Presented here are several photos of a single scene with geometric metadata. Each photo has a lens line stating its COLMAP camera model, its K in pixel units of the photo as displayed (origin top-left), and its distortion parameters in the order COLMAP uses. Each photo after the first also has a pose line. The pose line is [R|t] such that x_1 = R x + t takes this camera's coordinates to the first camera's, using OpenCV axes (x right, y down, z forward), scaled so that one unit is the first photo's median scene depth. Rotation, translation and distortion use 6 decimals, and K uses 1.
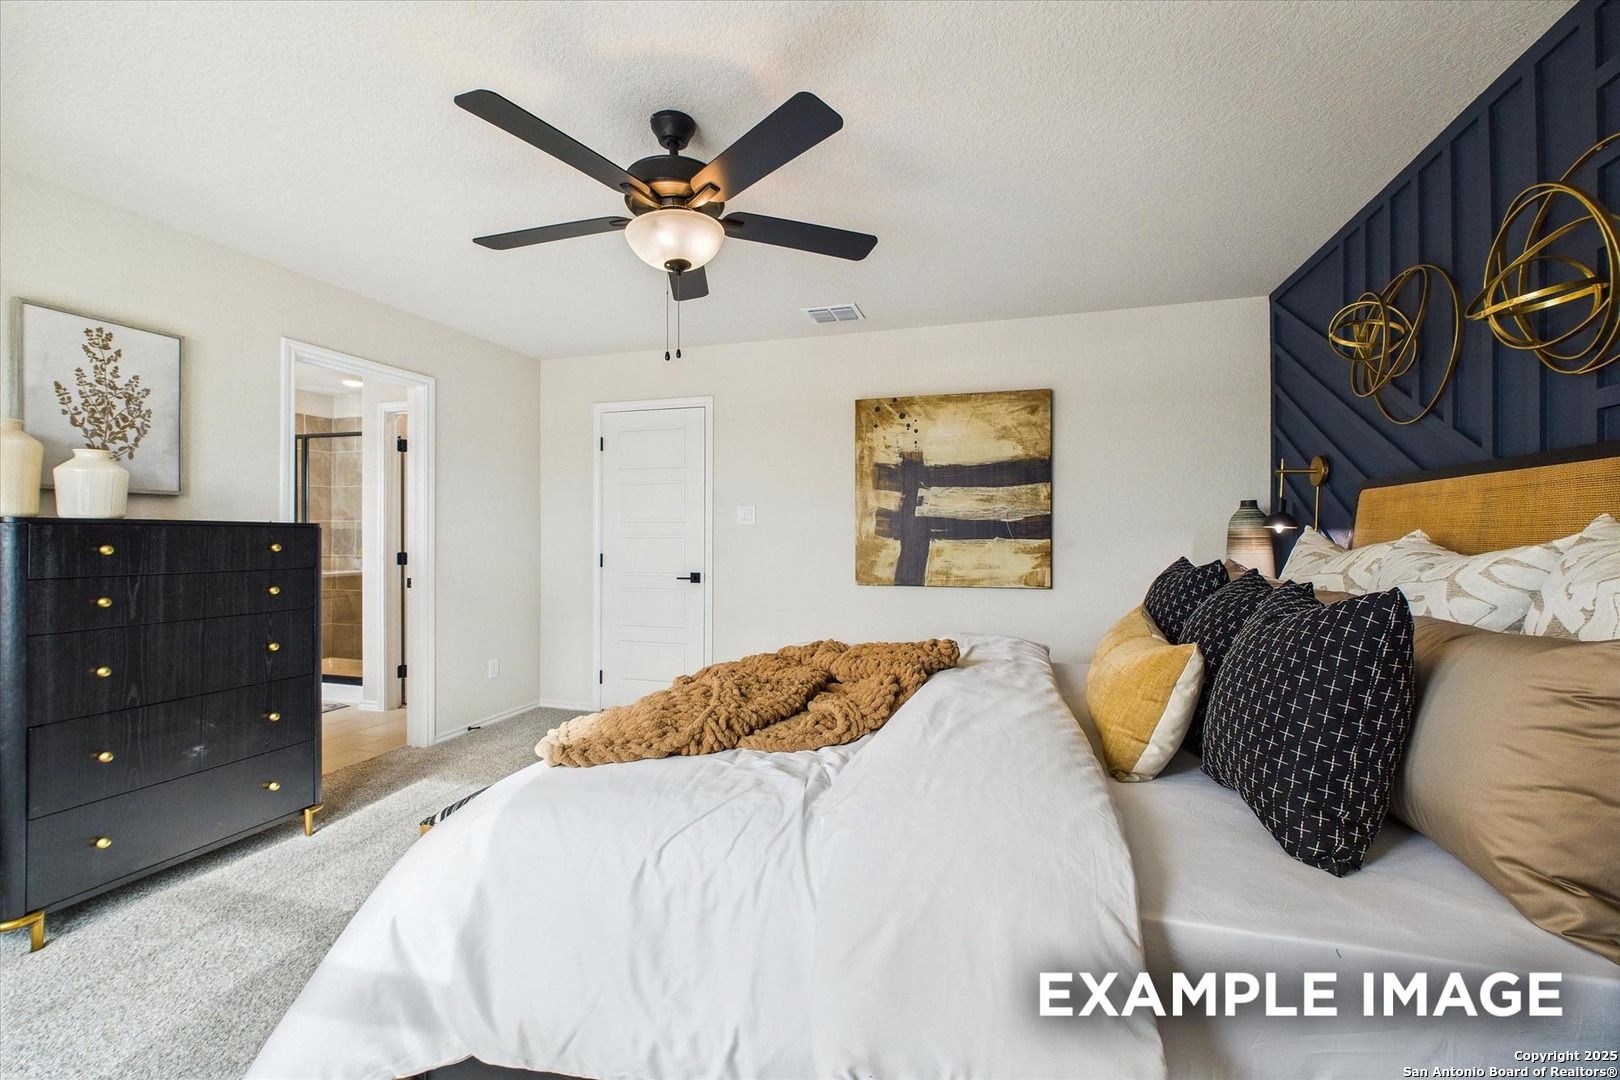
lens RADIAL K [[686.1, 0, 807.4], [0, 686.1, 534.3], [0, 0, 1]] dist [0.001526, 0.000133]
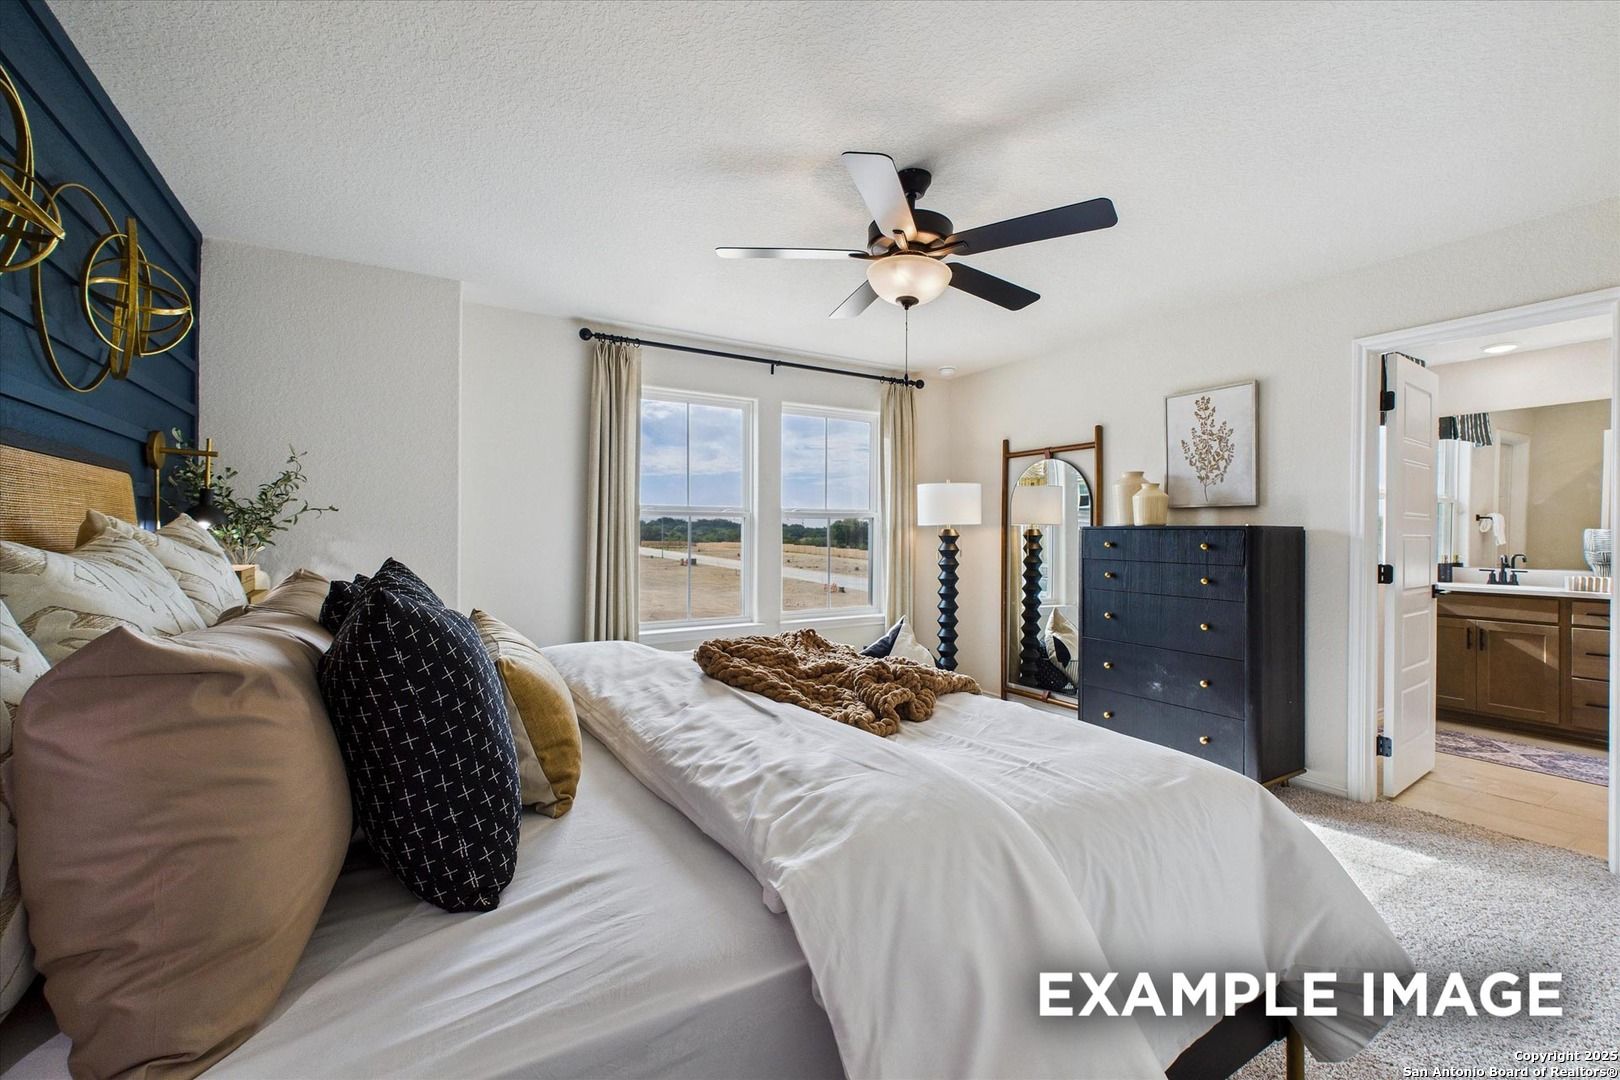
lens RADIAL K [[686.1, 0, 807.4], [0, 686.1, 534.3], [0, 0, 1]] dist [0.001526, 0.000133]
pose [[-0.668791, -0.000663, -0.743450, 0.629747], [-0.002238, 0.999997, 0.001122, -0.002914], [0.743447, 0.002414, -0.668790, 1.324264]]
